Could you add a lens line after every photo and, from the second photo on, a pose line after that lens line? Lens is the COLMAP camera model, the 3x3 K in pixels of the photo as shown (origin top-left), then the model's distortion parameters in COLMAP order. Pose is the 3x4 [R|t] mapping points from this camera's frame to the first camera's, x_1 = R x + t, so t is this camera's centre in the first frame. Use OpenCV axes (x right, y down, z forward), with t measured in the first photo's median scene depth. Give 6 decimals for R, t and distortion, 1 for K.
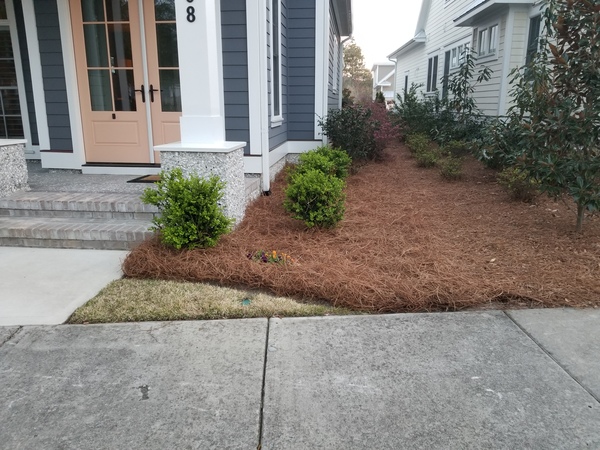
lens RADIAL K [[472.7, 0, 297.3], [0, 472.7, 212.2], [0, 0, 1]] dist [0.047863, -0.067889]
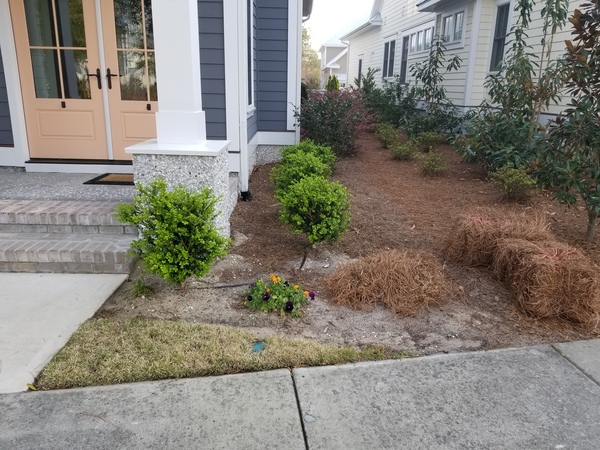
lens RADIAL K [[474.5, 0, 300.1], [0, 474.5, 216.1], [0, 0, 1]] dist [0.009189, -0.008983]
pose [[0.992603, -0.012356, 0.120774, -0.093756], [0.006661, 0.998852, 0.047442, -0.054017], [-0.121221, -0.046286, 0.991546, 0.126769]]
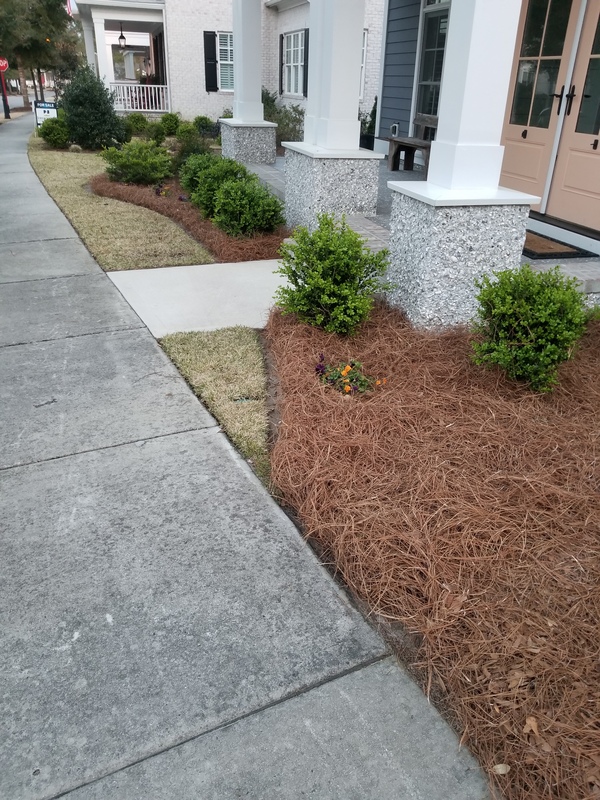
lens RADIAL K [[625.0, 0, 300.0], [0, 625.0, 400.0], [0, 0, 1]] dist [0.029886, -0.058924]
pose [[0.384989, 0.424139, -0.819689, 0.534818], [-0.235358, 0.903900, 0.357171, -0.137081], [0.892407, 0.055413, 0.447816, 0.440266]]
